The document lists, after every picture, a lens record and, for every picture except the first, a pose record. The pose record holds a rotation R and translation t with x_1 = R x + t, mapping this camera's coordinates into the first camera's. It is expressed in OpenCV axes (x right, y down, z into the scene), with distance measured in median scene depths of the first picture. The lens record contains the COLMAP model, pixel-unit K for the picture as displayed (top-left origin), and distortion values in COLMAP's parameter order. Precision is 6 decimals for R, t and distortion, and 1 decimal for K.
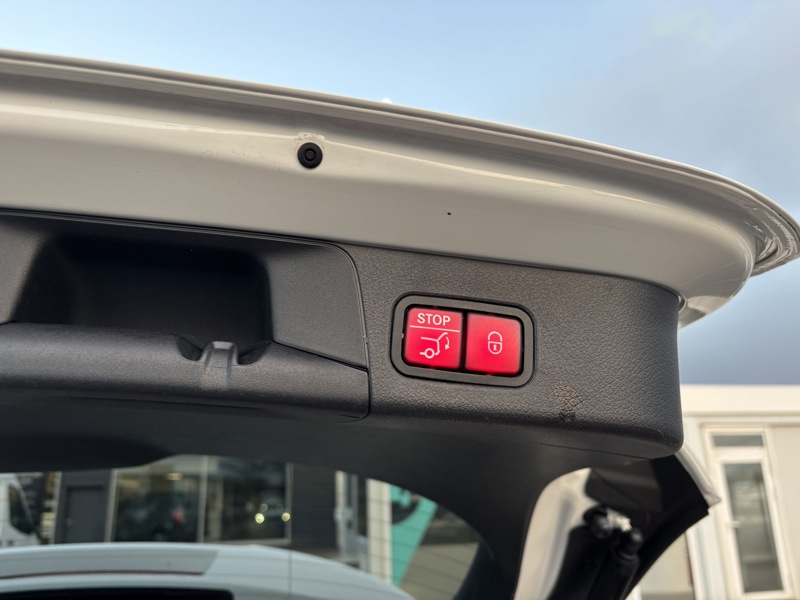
lens RADIAL K [[614.4, 0, 400.0], [0, 614.4, 300.0], [0, 0, 1]] dist [0.060201, -0.100899]
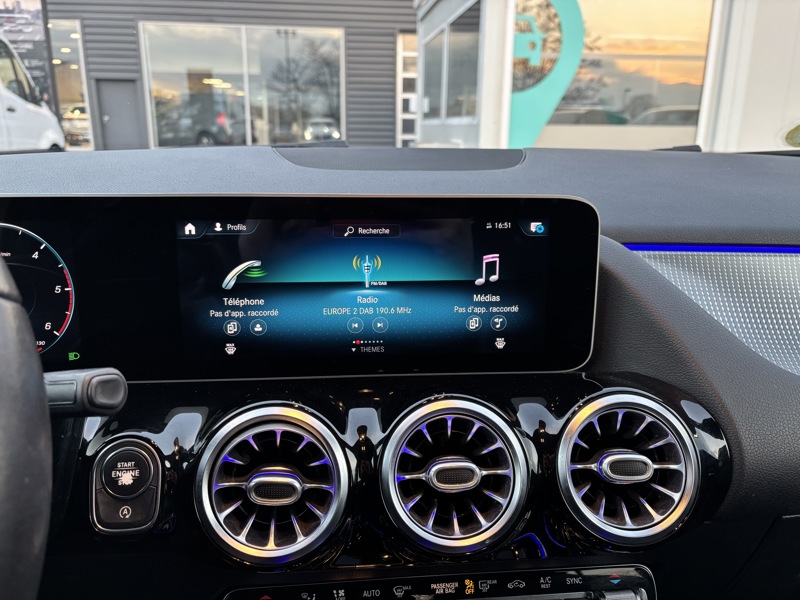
lens RADIAL K [[611.7, 0, 396.5], [0, 611.7, 291.9], [0, 0, 1]] dist [0.011311, -0.002796]
pose [[0.996652, 0.063670, -0.051291, -0.037211], [-0.027193, 0.849763, 0.526463, 0.078402], [0.077106, -0.523305, 0.848650, 0.114271]]
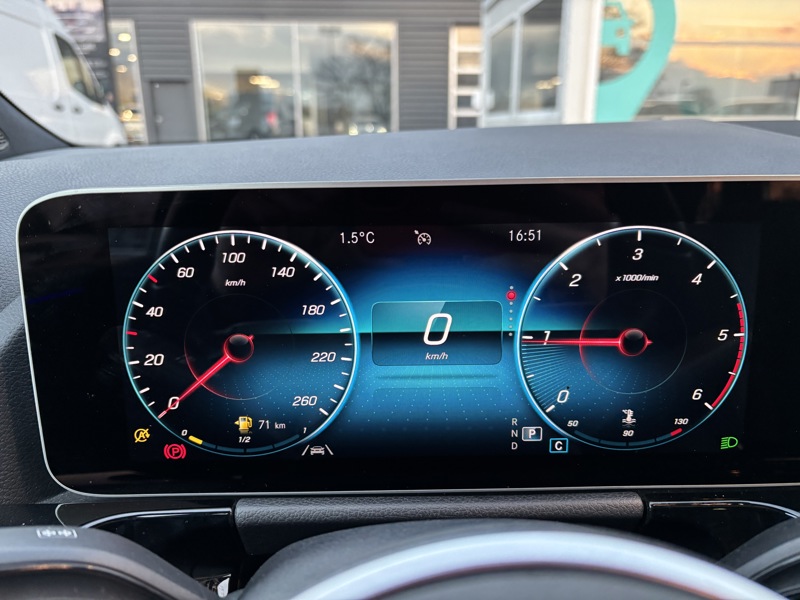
lens RADIAL K [[614.4, 0, 400.0], [0, 614.4, 300.0], [0, 0, 1]] dist [0.060201, -0.100899]
pose [[0.992043, 0.066650, -0.106815, -0.056093], [0.001242, 0.843170, 0.537646, 0.082390], [0.125897, -0.533500, 0.836378, 0.120383]]
